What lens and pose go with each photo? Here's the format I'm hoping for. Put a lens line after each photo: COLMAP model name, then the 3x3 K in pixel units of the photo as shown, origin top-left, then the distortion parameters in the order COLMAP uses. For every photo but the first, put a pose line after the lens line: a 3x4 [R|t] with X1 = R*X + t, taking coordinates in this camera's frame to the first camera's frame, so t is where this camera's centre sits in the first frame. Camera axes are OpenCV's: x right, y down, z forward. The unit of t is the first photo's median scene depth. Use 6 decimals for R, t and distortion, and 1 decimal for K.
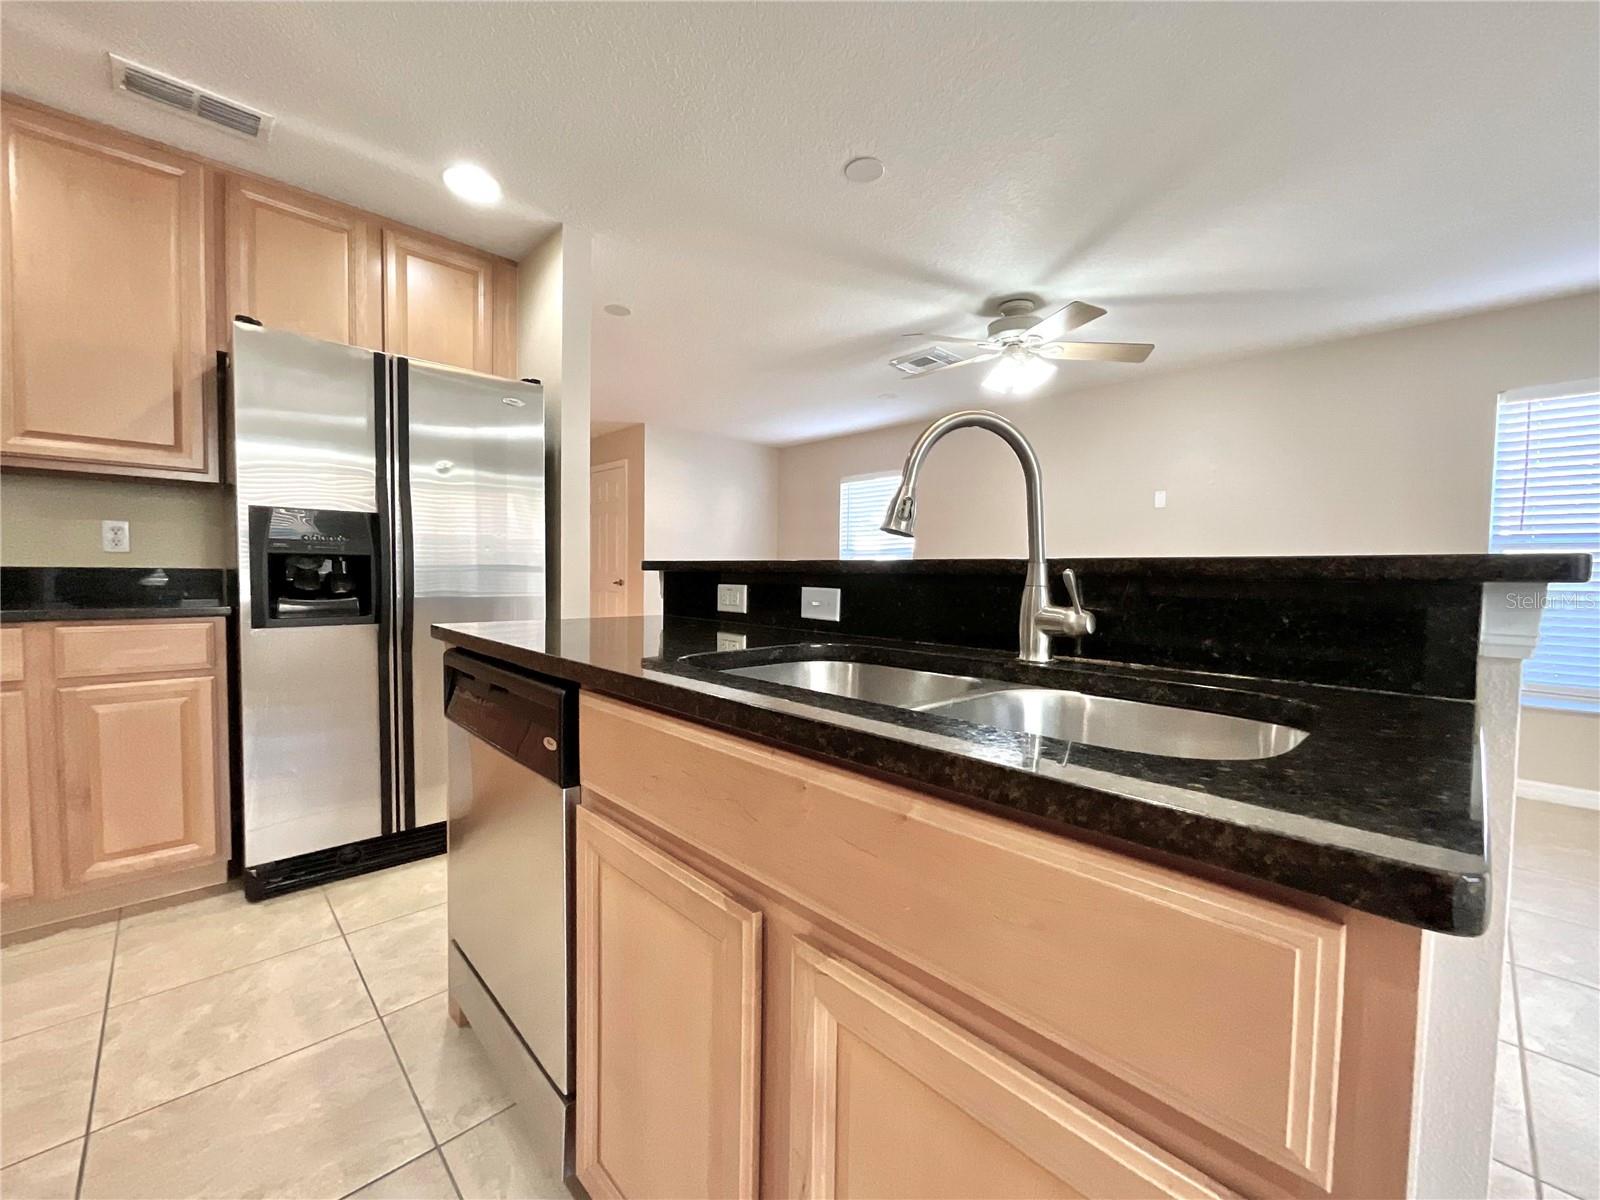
lens RADIAL K [[644.2, 0, 800.0], [0, 644.2, 600.0], [0, 0, 1]] dist [0.000012, 0.000041]
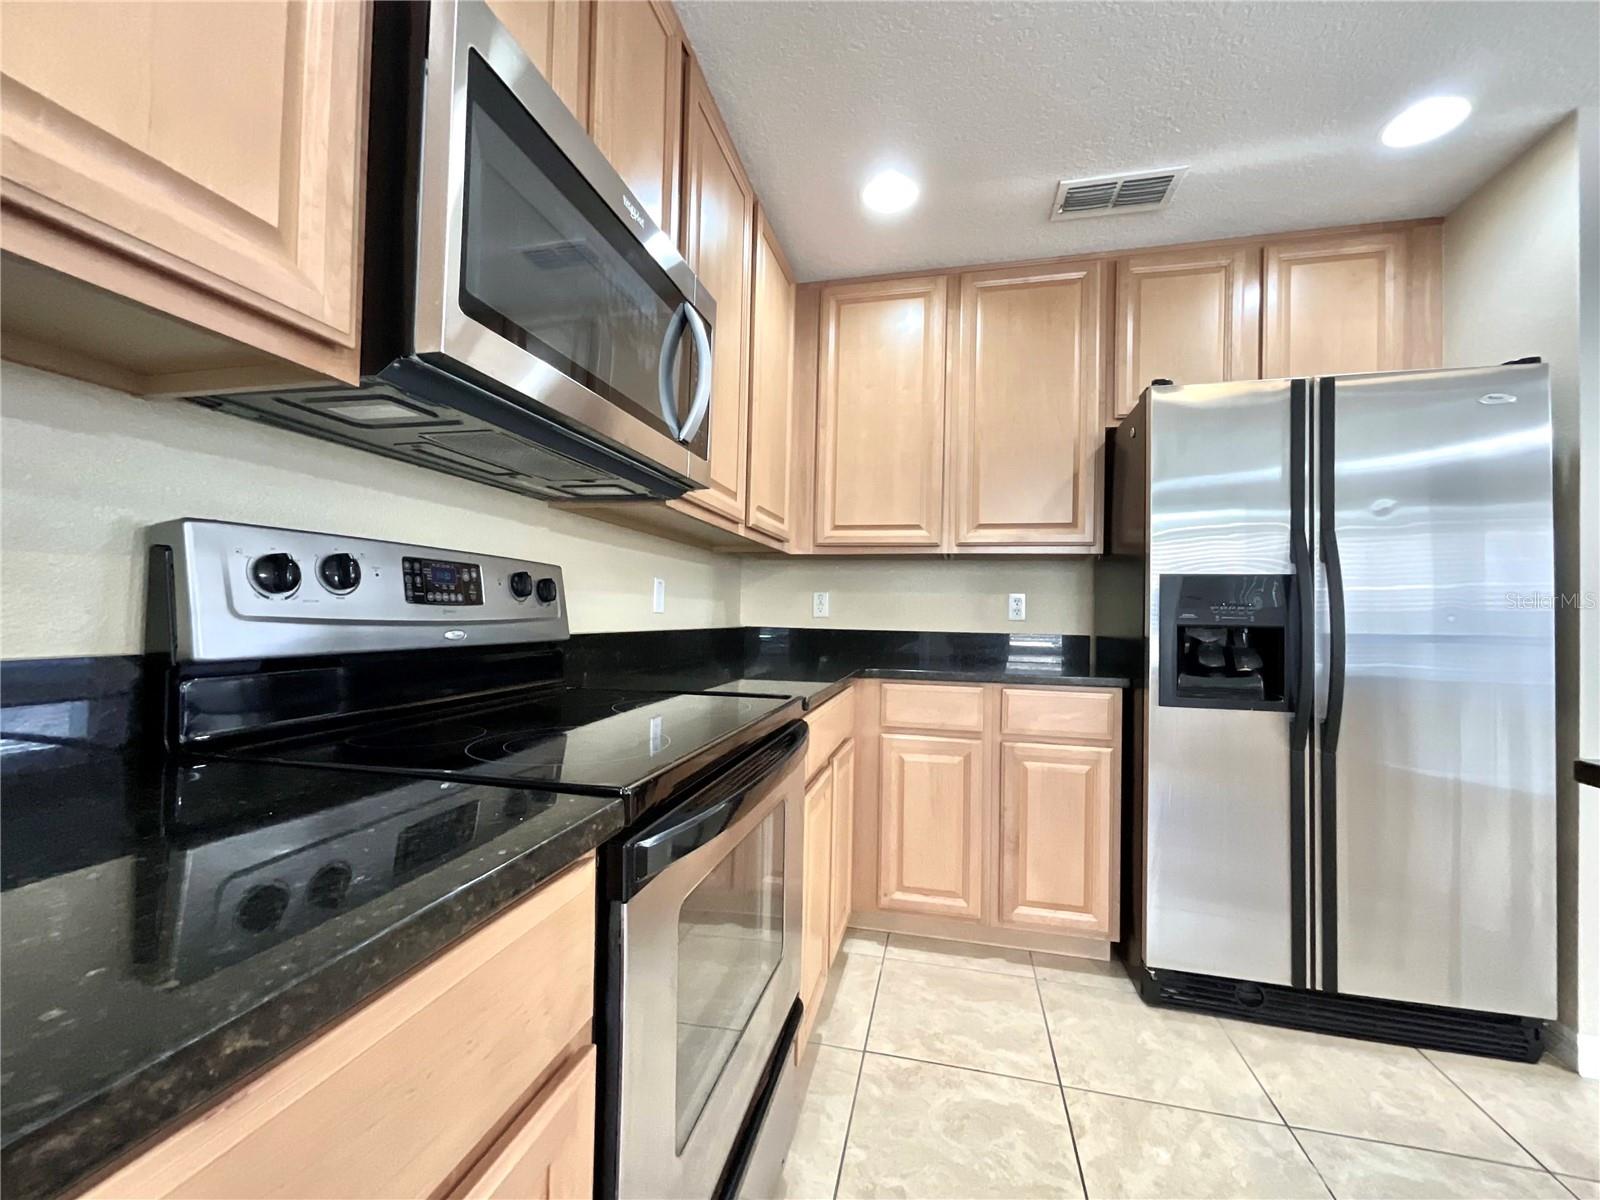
lens RADIAL K [[644.2, 0, 800.0], [0, 644.2, 600.0], [0, 0, 1]] dist [0.000012, 0.000041]
pose [[0.537581, -0.019675, -0.842983, -0.309511], [-0.048154, 0.997380, -0.053987, -0.030230], [0.841836, 0.069616, 0.535225, 0.049349]]
